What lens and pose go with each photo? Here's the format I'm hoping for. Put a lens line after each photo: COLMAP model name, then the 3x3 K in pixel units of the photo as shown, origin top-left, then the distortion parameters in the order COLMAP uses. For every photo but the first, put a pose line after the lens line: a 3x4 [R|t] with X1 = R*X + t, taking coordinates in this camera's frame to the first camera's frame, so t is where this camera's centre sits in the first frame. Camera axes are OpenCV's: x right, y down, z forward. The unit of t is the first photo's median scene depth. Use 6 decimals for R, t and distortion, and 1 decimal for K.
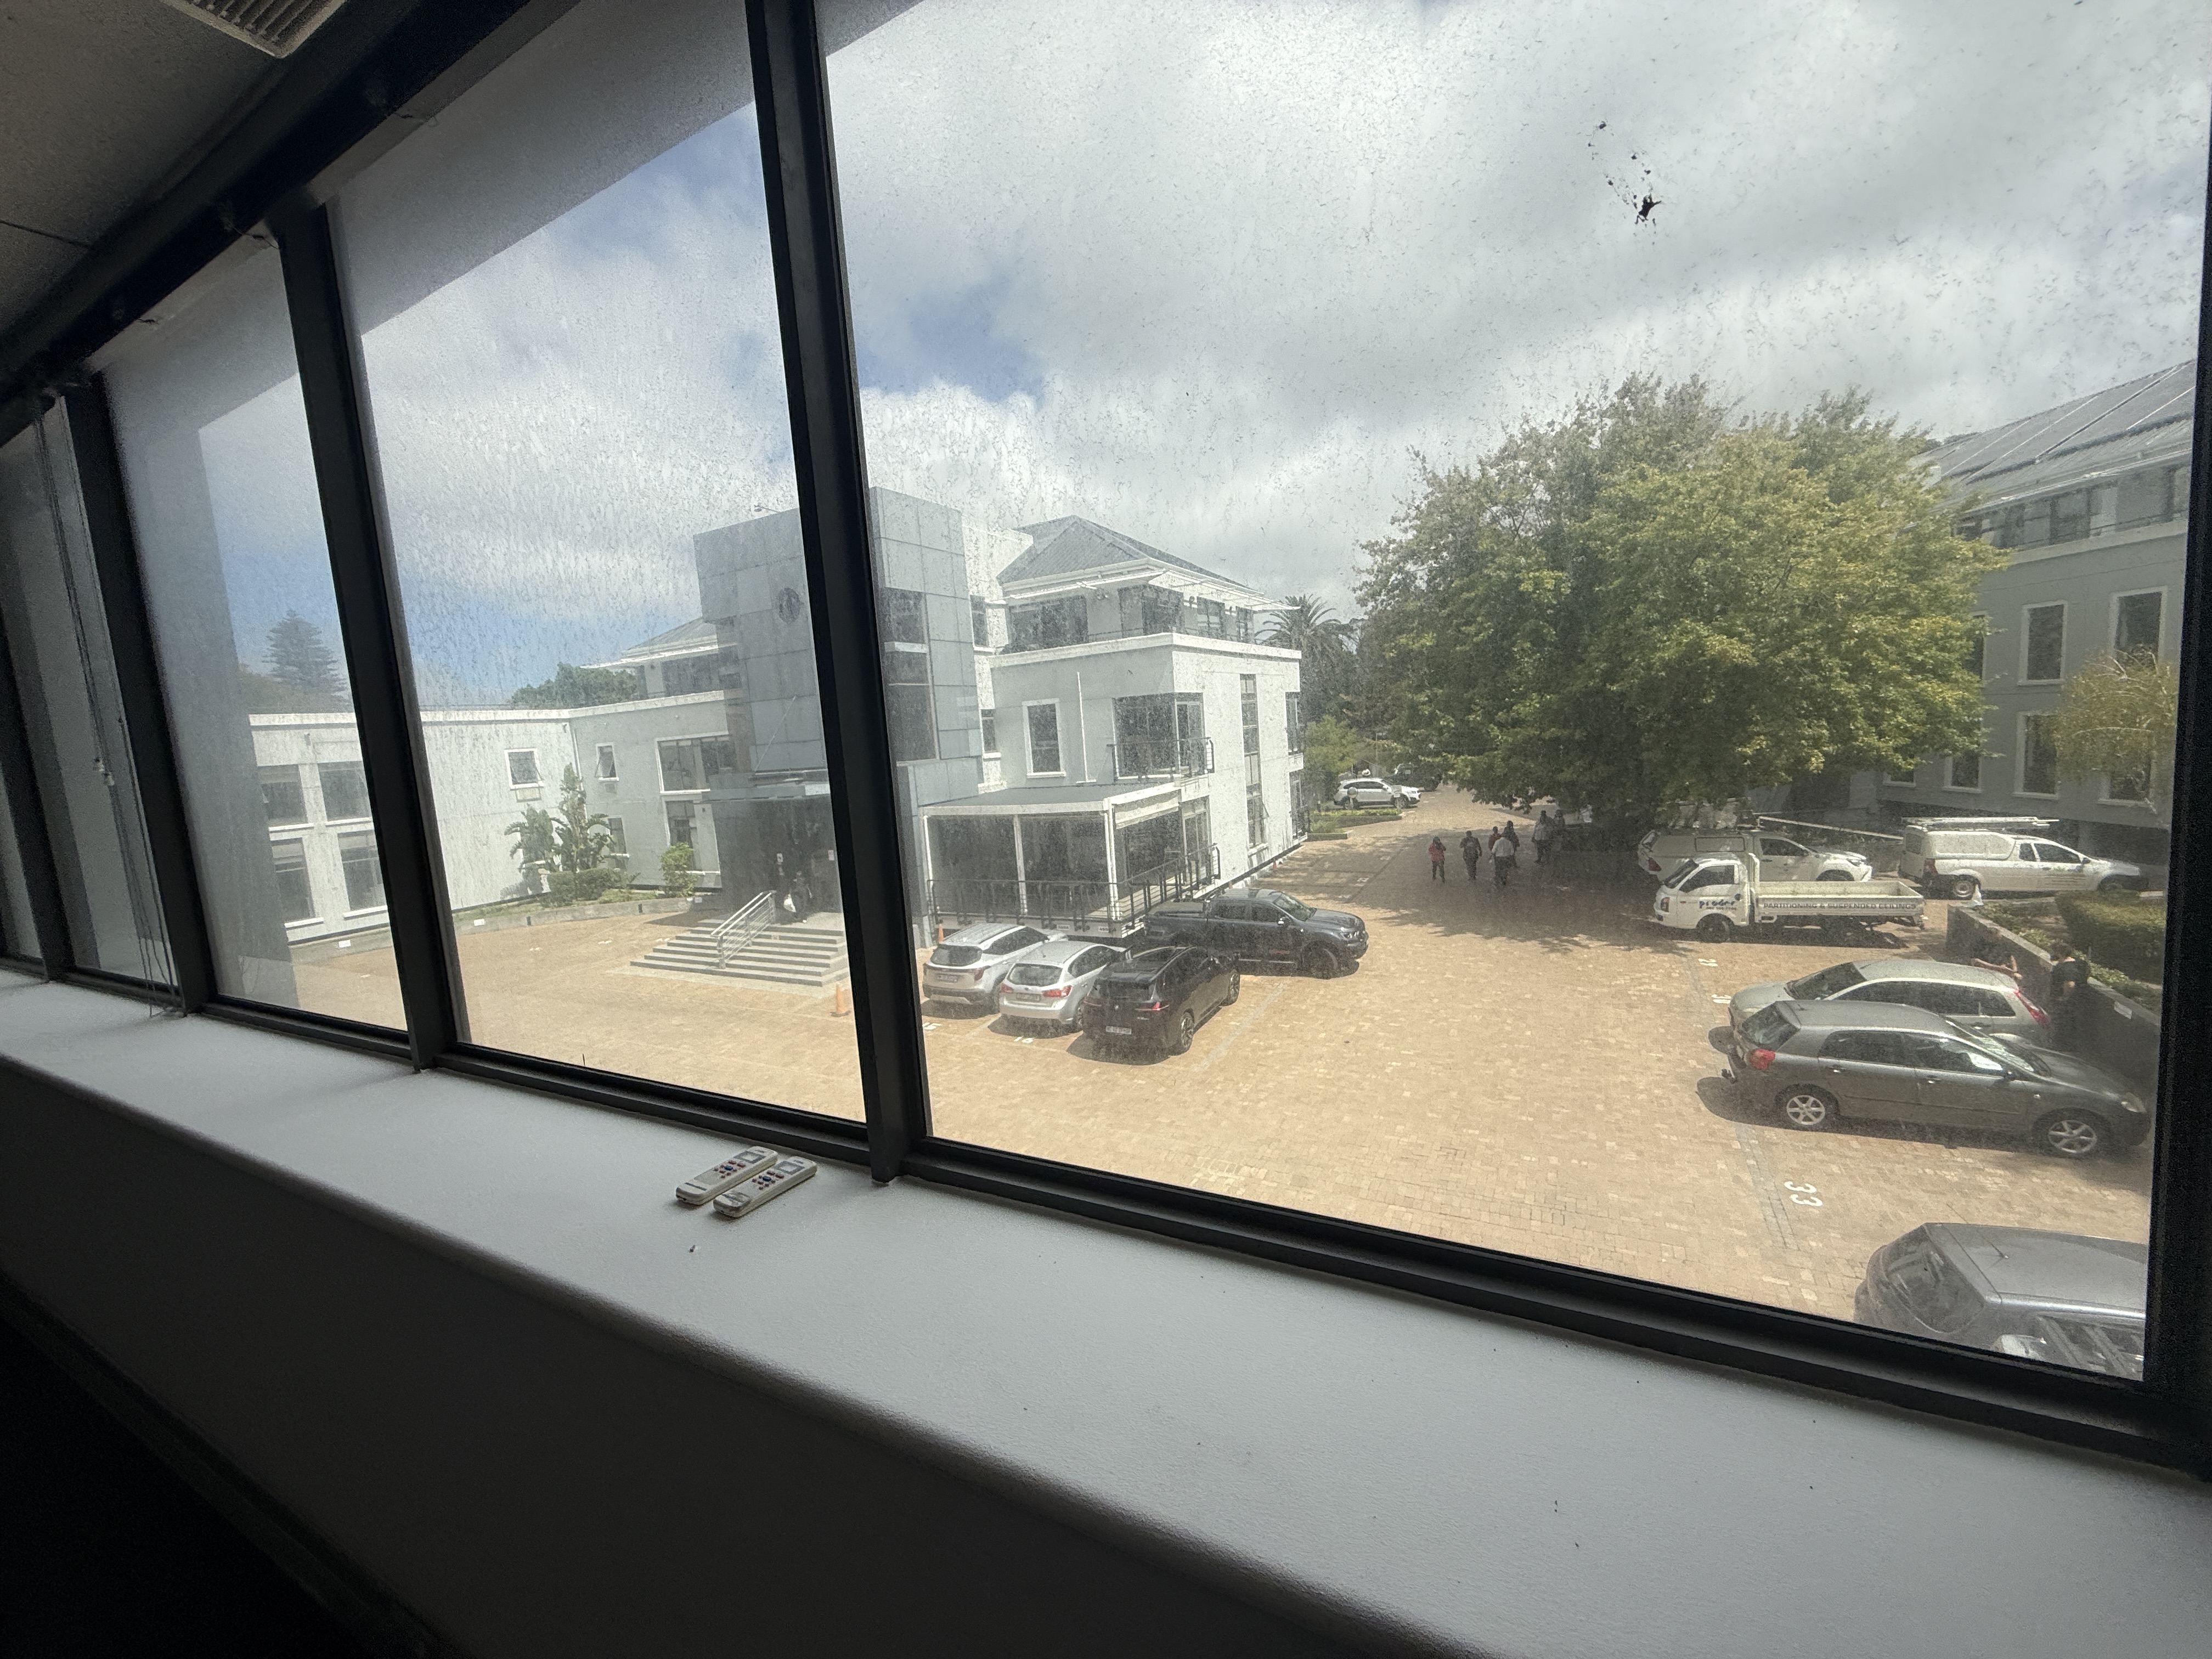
lens RADIAL K [[876.1, 0, 1111.6], [0, 876.1, 821.4], [0, 0, 1]] dist [-0.002221, 0.000223]
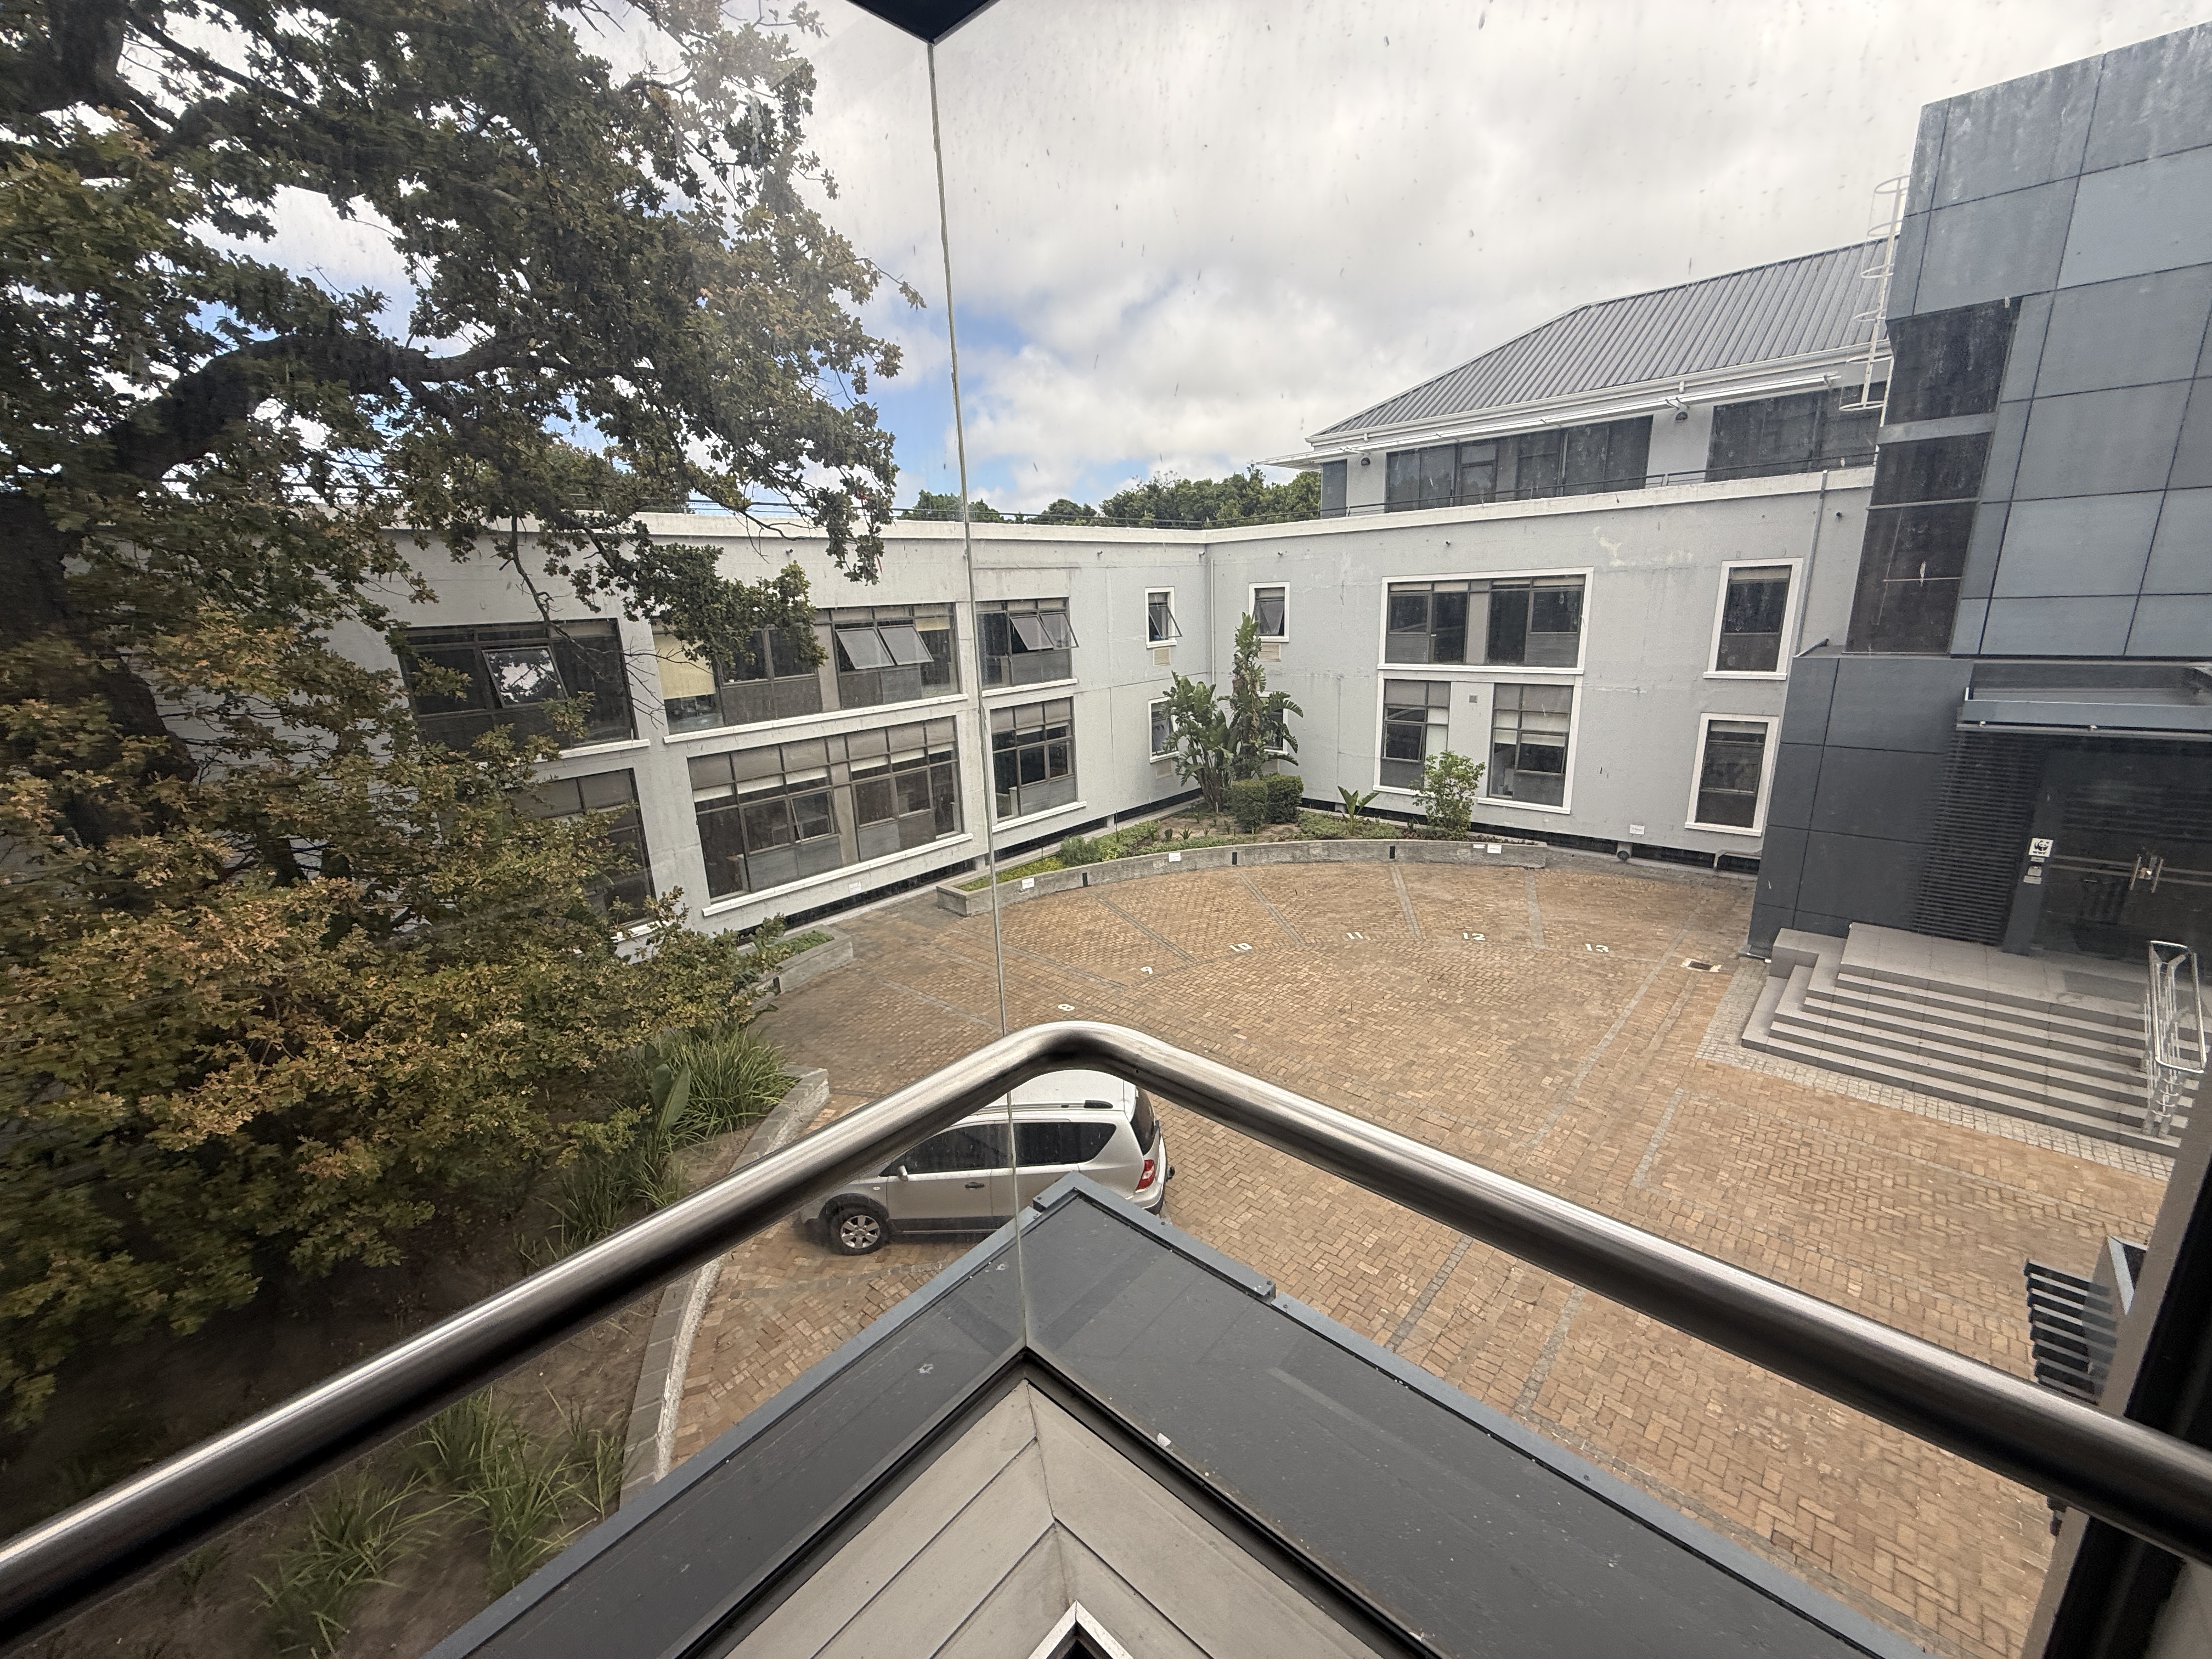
lens RADIAL K [[876.1, 0, 1108.4], [0, 876.1, 836.9], [0, 0, 1]] dist [-0.002221, 0.000223]
pose [[0.962863, 0.100235, -0.250696, -0.623343], [-0.055763, 0.982342, 0.178592, -0.014861], [0.264171, -0.157980, 0.951449, 0.371745]]
